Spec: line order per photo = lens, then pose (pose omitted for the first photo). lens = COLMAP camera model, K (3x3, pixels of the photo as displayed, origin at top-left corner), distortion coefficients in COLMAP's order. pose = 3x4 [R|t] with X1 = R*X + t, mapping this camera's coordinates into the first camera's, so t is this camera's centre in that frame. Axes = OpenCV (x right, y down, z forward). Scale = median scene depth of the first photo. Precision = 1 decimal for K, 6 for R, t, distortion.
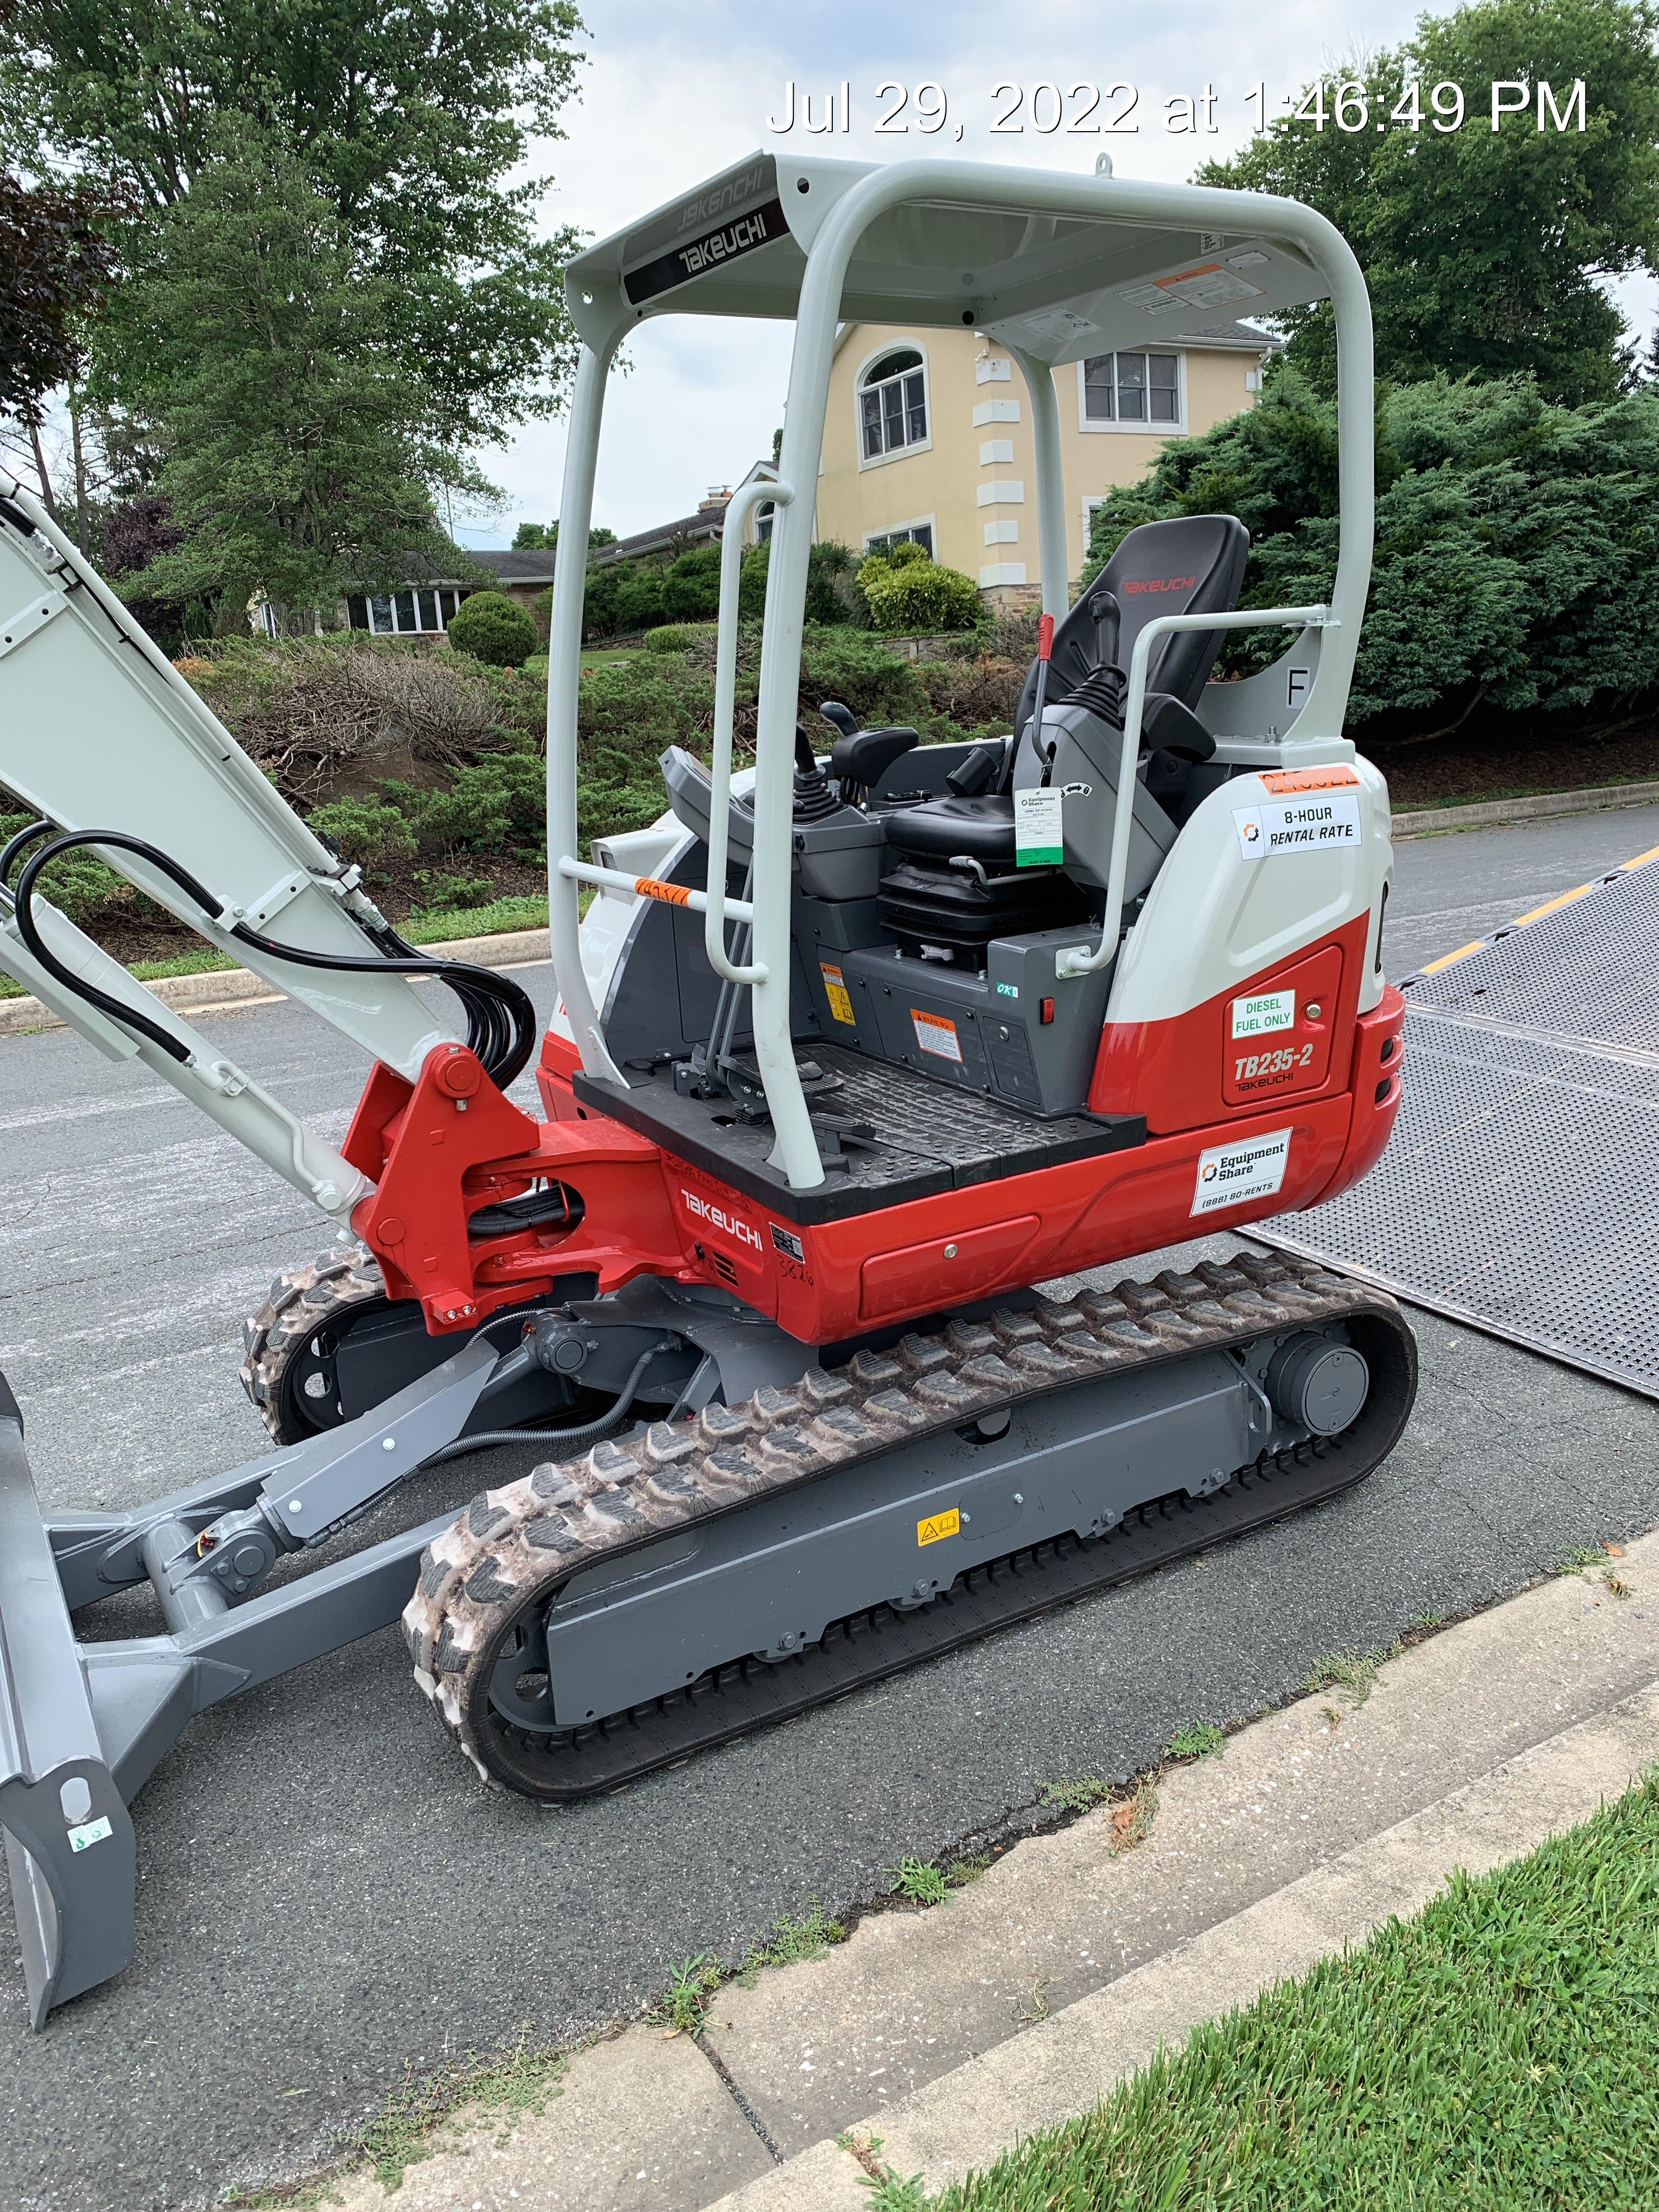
lens RADIAL K [[1681.1, 0, 833.3], [0, 1681.1, 1064.7], [0, 0, 1]] dist [0.008875, -0.002426]
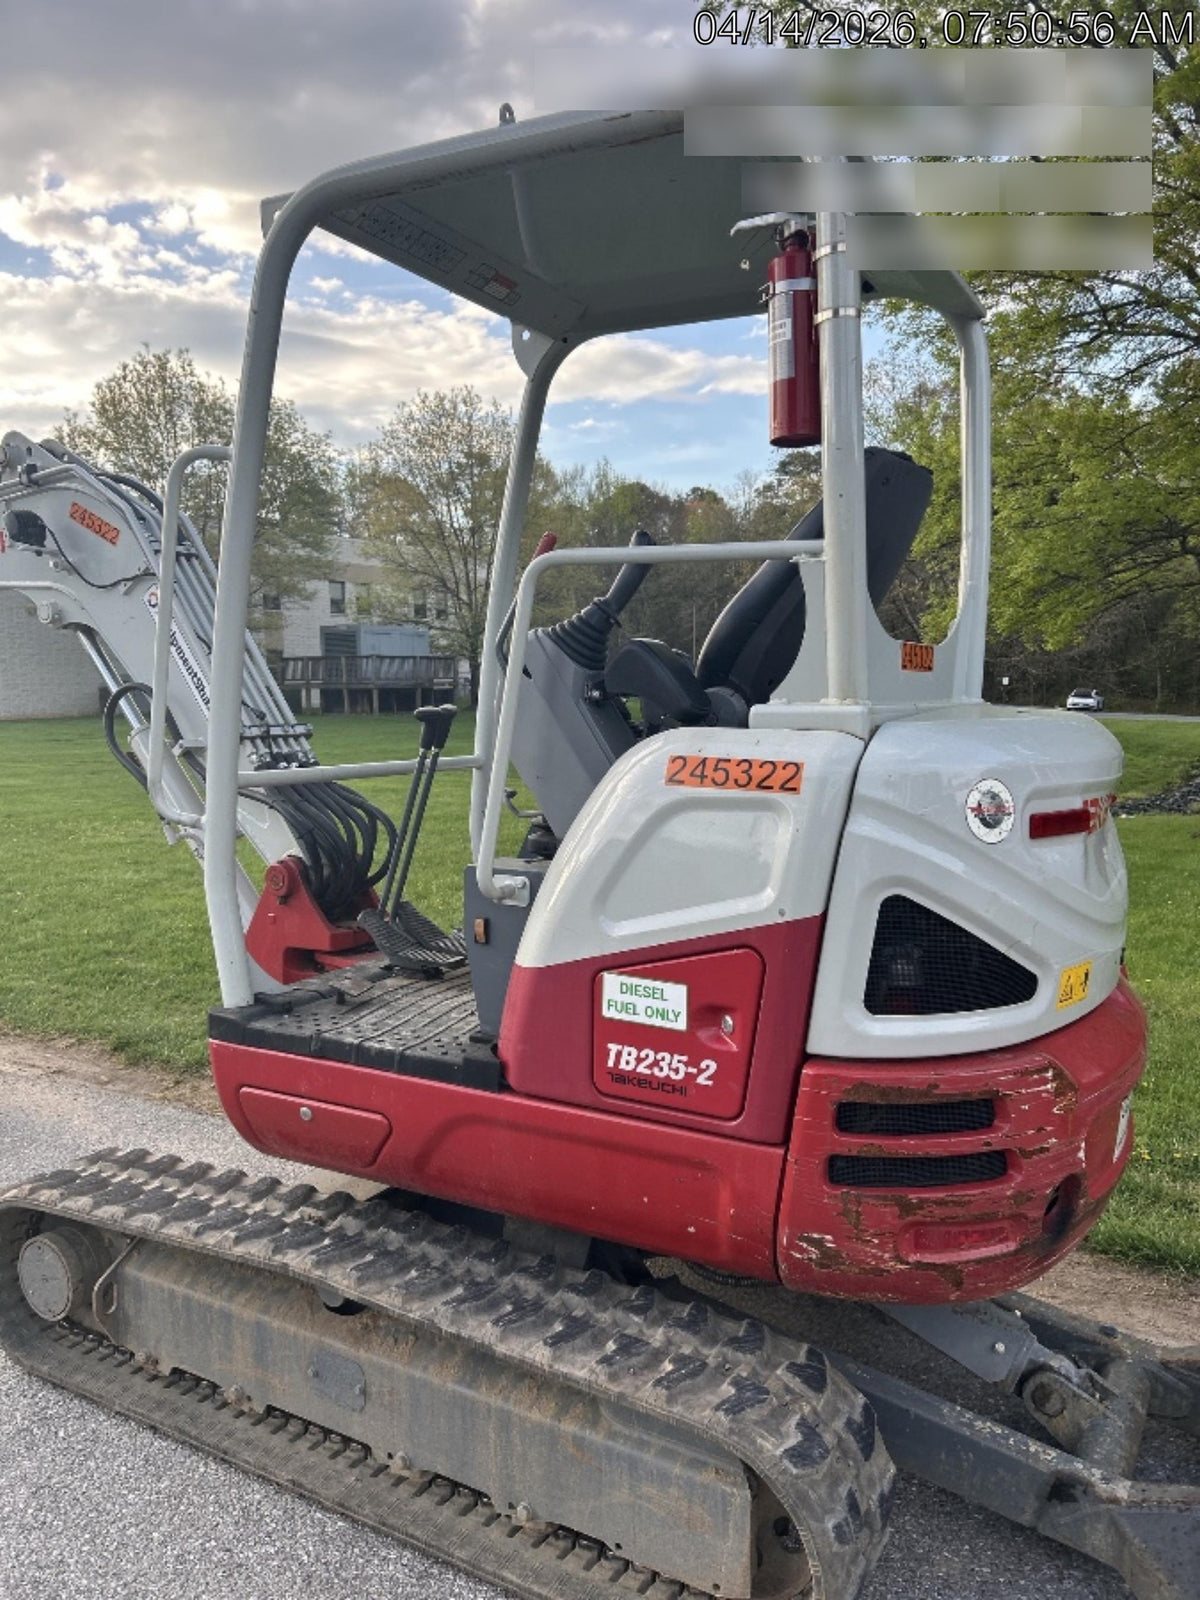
lens RADIAL K [[1216.0, 0, 602.8], [0, 1216.0, 770.1], [0, 0, 1]] dist [0.008875, -0.002426]
pose [[0.520658, 0.117884, -0.845588, 0.753060], [-0.246940, 0.968882, -0.016977, -0.128038], [0.817274, 0.217649, 0.533566, 0.630529]]
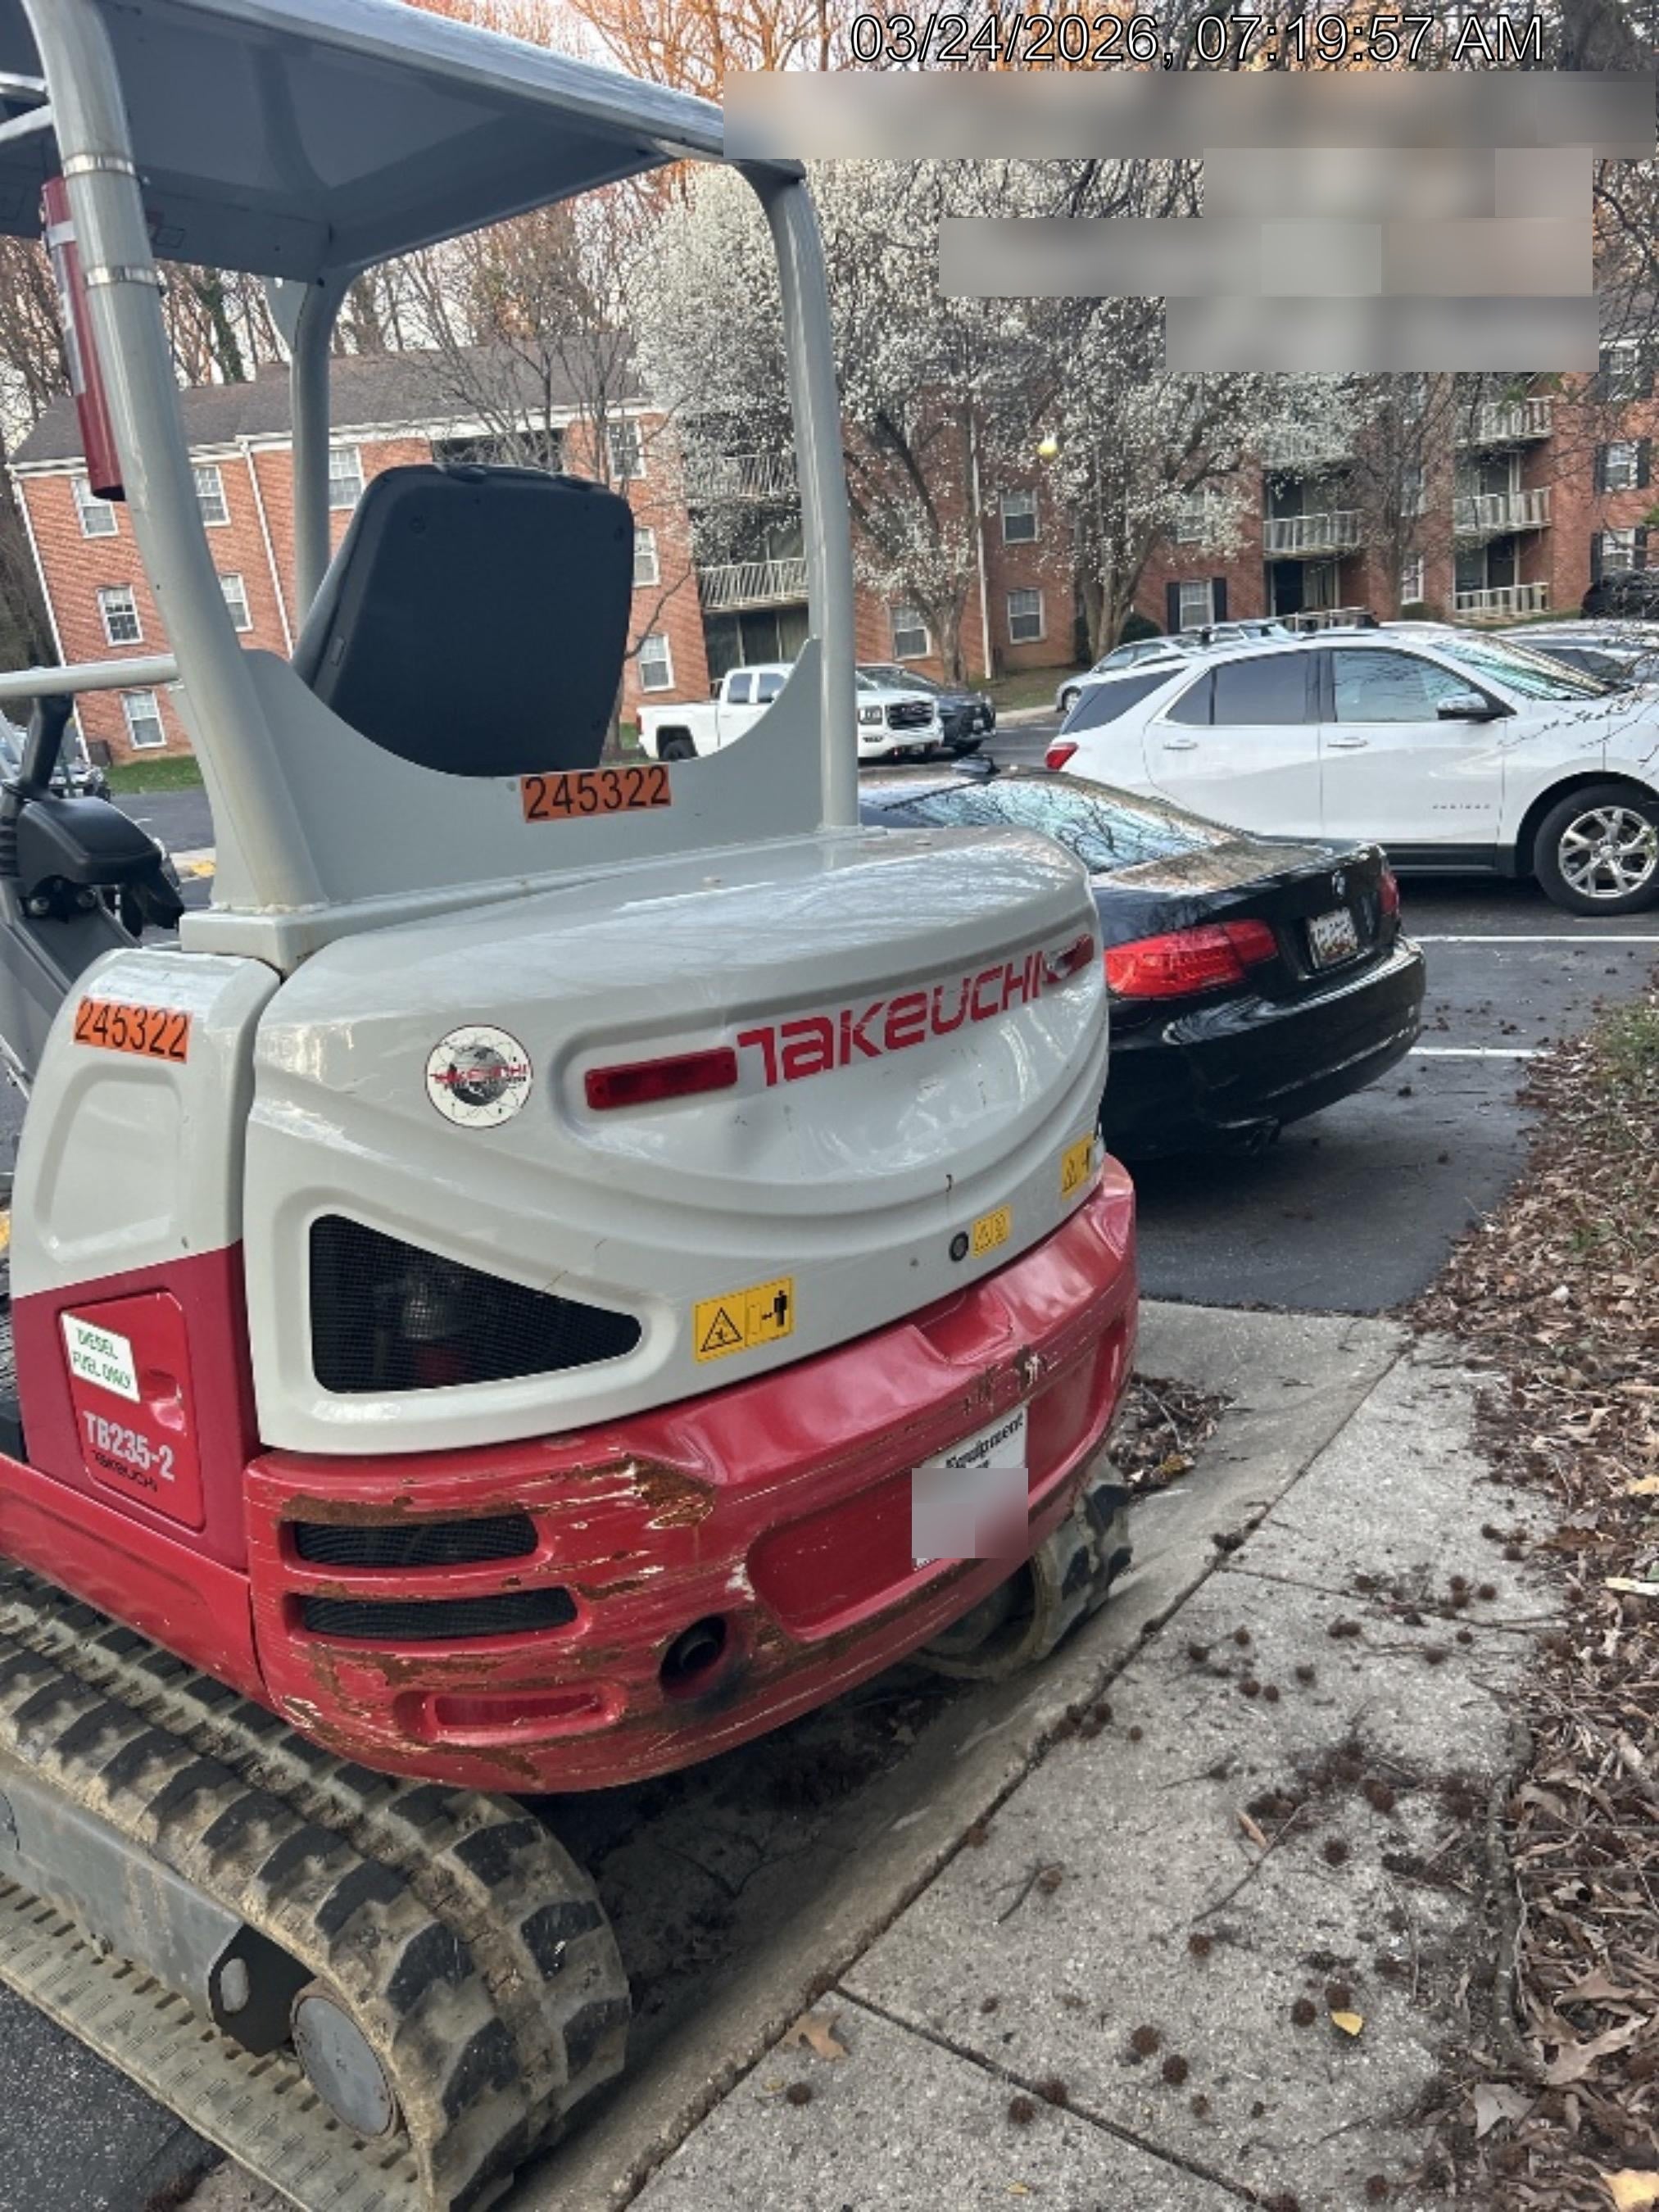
lens RADIAL K [[1645.5, 0, 829.5], [0, 1645.5, 1106.0], [0, 0, 1]] dist [0.067519, 0.000209]
pose [[0.343778, 0.246407, -0.906146, 0.844413], [-0.180667, 0.964287, 0.193675, -0.270841], [0.921508, 0.097130, 0.376018, 1.009214]]
